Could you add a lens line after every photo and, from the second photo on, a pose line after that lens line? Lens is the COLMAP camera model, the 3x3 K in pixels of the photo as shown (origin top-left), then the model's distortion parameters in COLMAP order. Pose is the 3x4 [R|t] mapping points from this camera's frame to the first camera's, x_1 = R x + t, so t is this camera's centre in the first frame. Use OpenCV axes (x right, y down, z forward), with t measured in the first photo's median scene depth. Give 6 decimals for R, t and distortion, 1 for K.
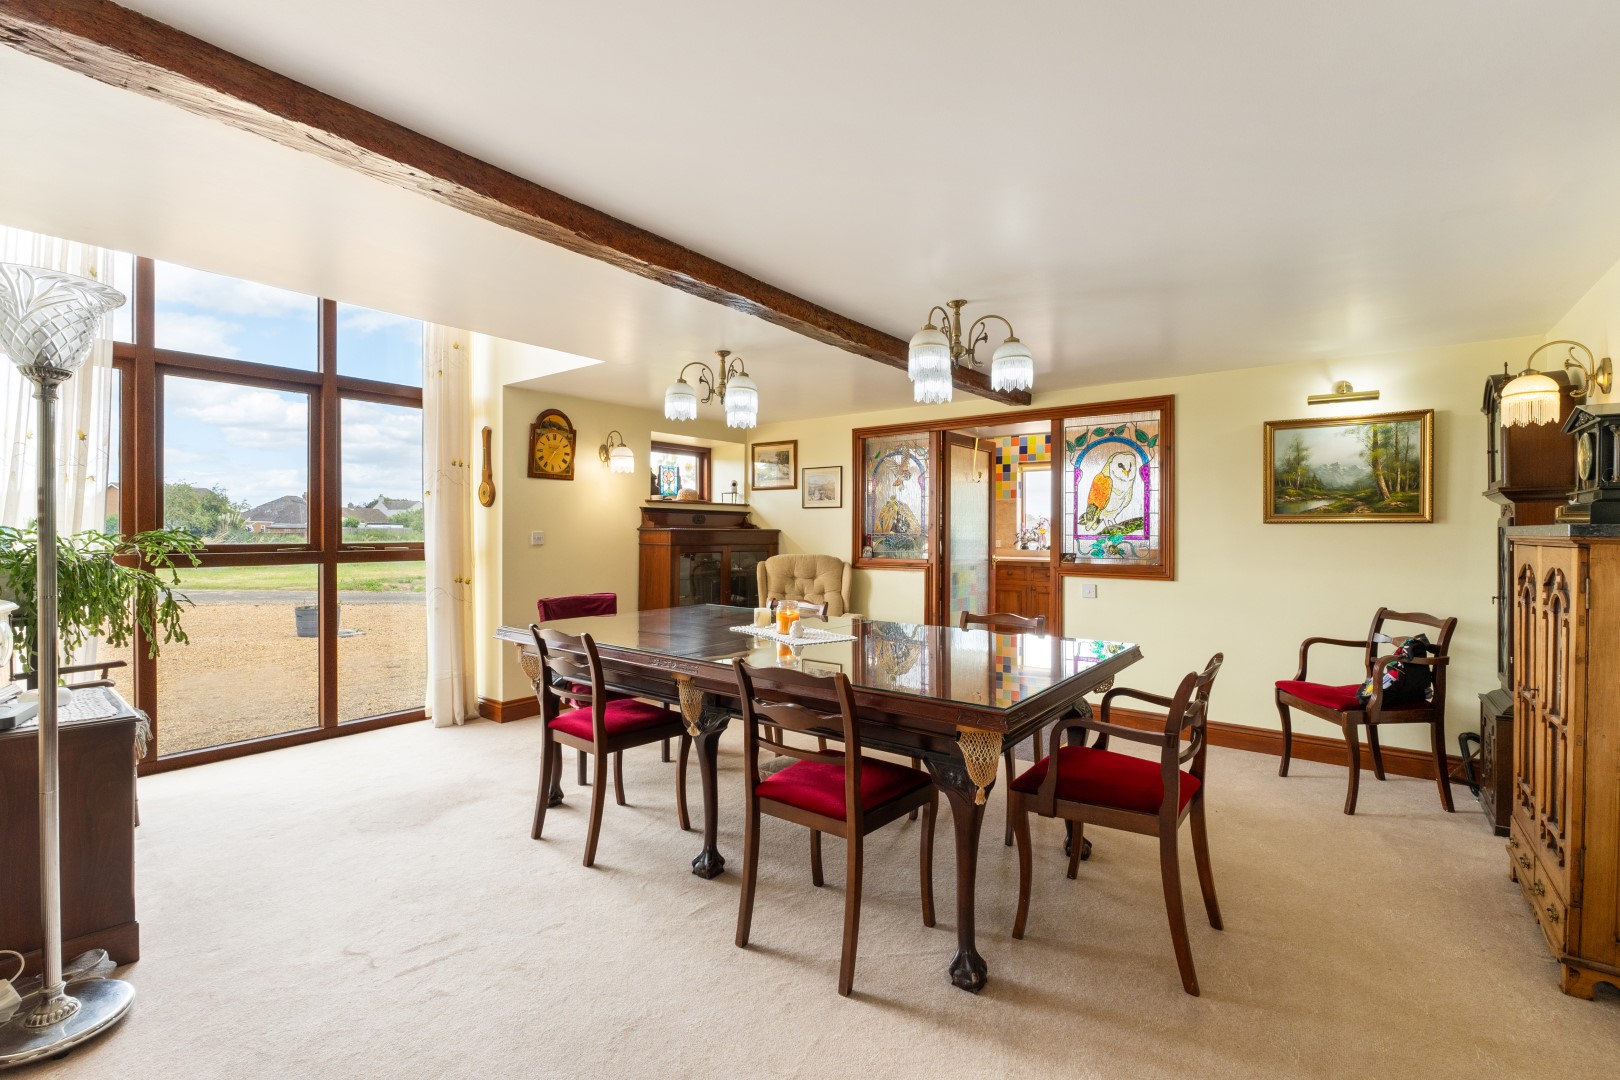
lens RADIAL K [[703.9, 0, 816.2], [0, 703.9, 535.1], [0, 0, 1]] dist [-0.004954, -0.000826]
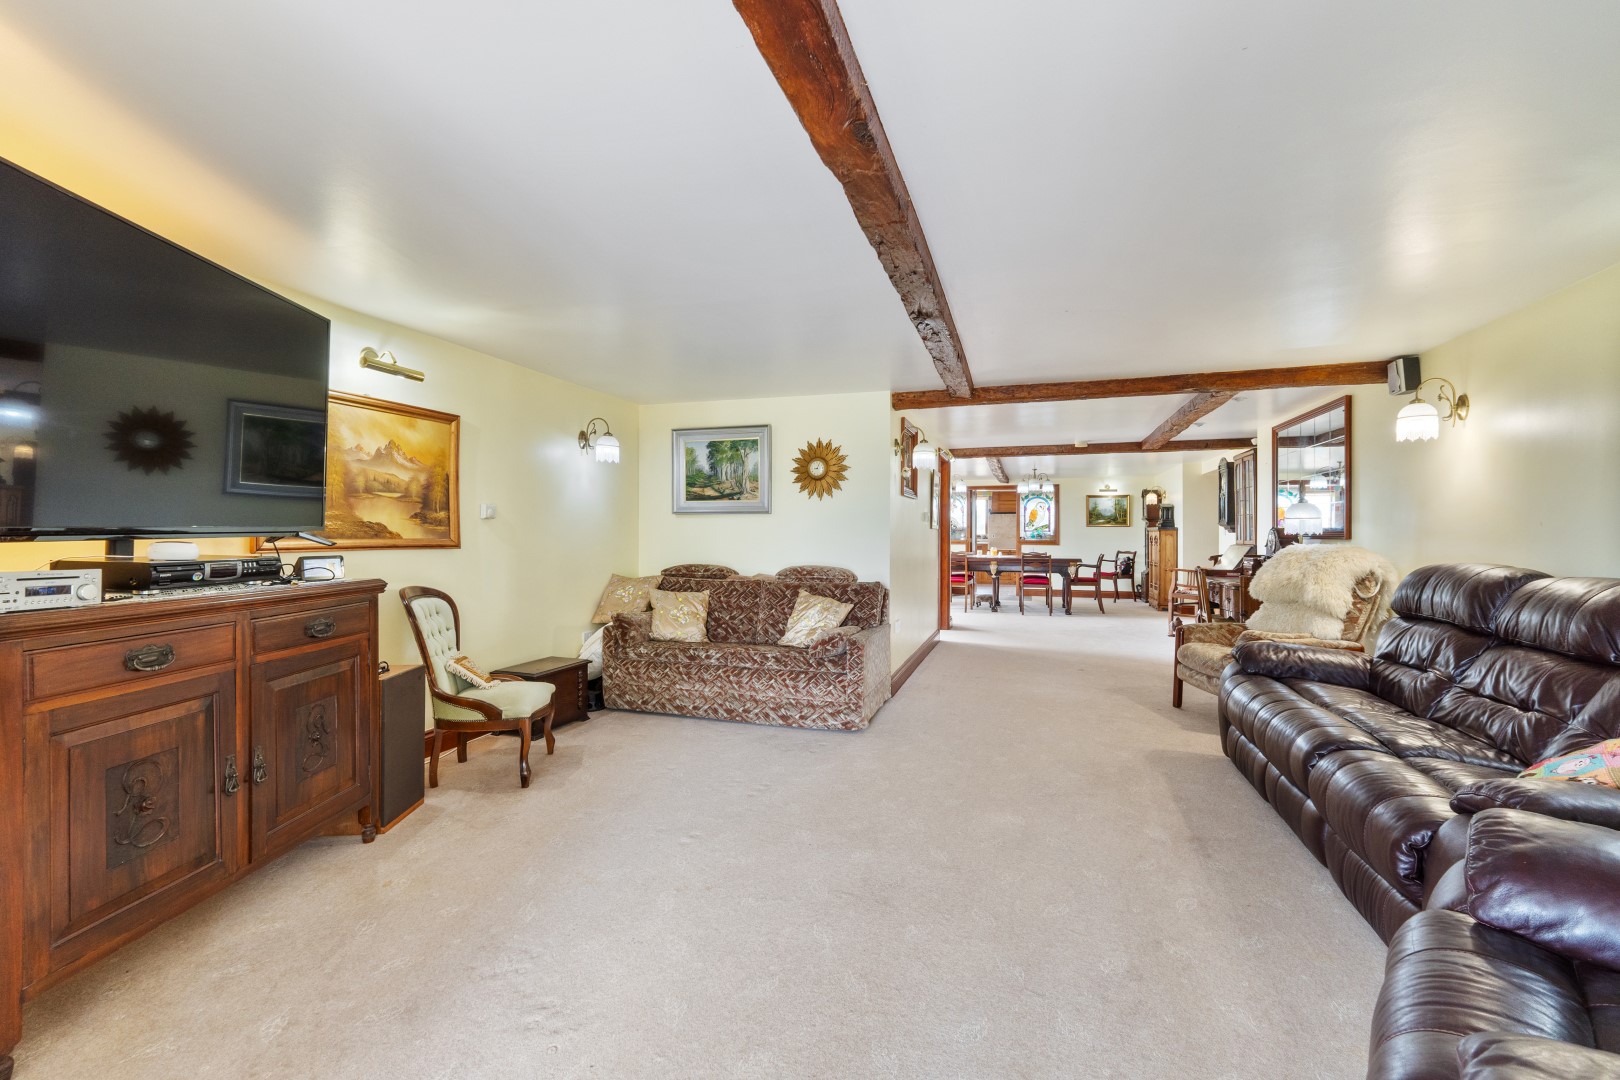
lens RADIAL K [[703.9, 0, 800.5], [0, 703.9, 534.1], [0, 0, 1]] dist [-0.004954, -0.000826]
pose [[0.944878, 0.002190, 0.327414, -1.896881], [-0.000682, 0.999989, -0.004719, 0.038361], [-0.327421, 0.004236, 0.944869, -1.853355]]
